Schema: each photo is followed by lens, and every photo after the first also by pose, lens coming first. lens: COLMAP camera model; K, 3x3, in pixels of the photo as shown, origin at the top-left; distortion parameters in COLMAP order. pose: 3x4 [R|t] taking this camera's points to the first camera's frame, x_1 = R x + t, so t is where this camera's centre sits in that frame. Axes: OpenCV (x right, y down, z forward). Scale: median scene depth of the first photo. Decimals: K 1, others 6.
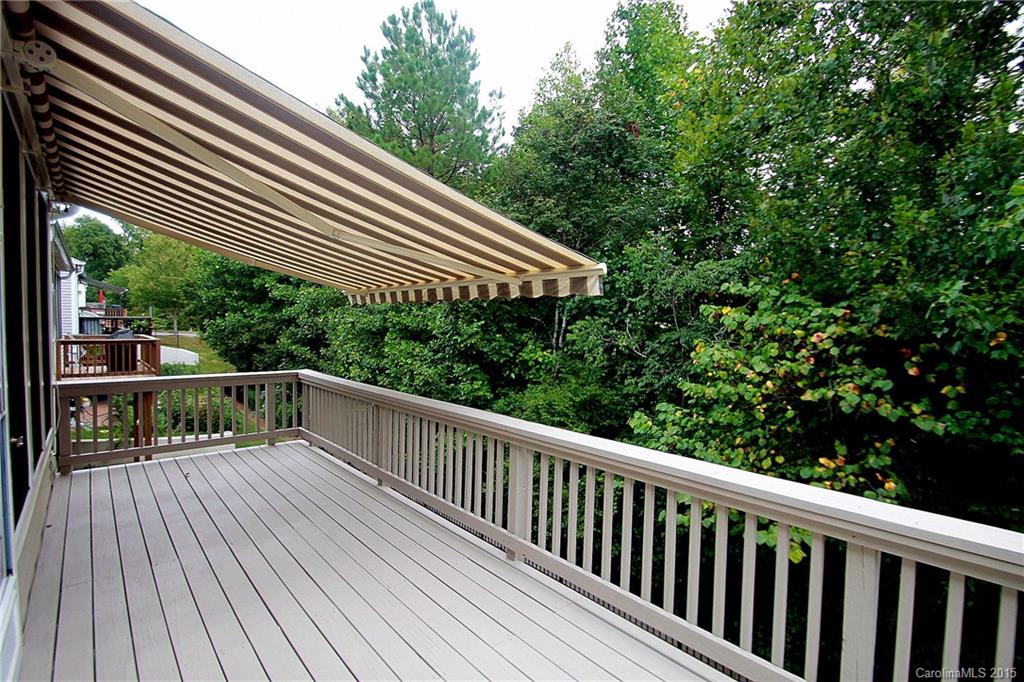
lens RADIAL K [[481.8, 0, 517.9], [0, 481.8, 341.0], [0, 0, 1]] dist [0.000380, -0.008743]
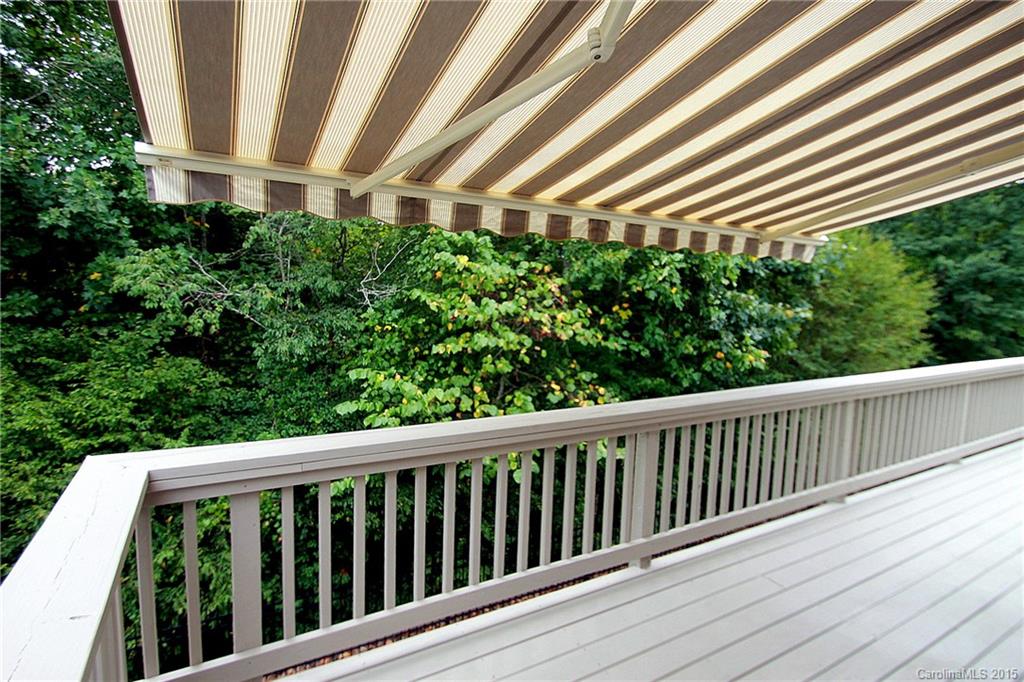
lens RADIAL K [[521.7, 0, 530.2], [0, 521.7, 347.7], [0, 0, 1]] dist [0.000814, -0.000122]
pose [[0.220136, -0.127911, 0.967047, -0.952061], [0.017184, 0.991720, 0.127263, -0.044874], [-0.975318, -0.011398, 0.220511, 1.072863]]
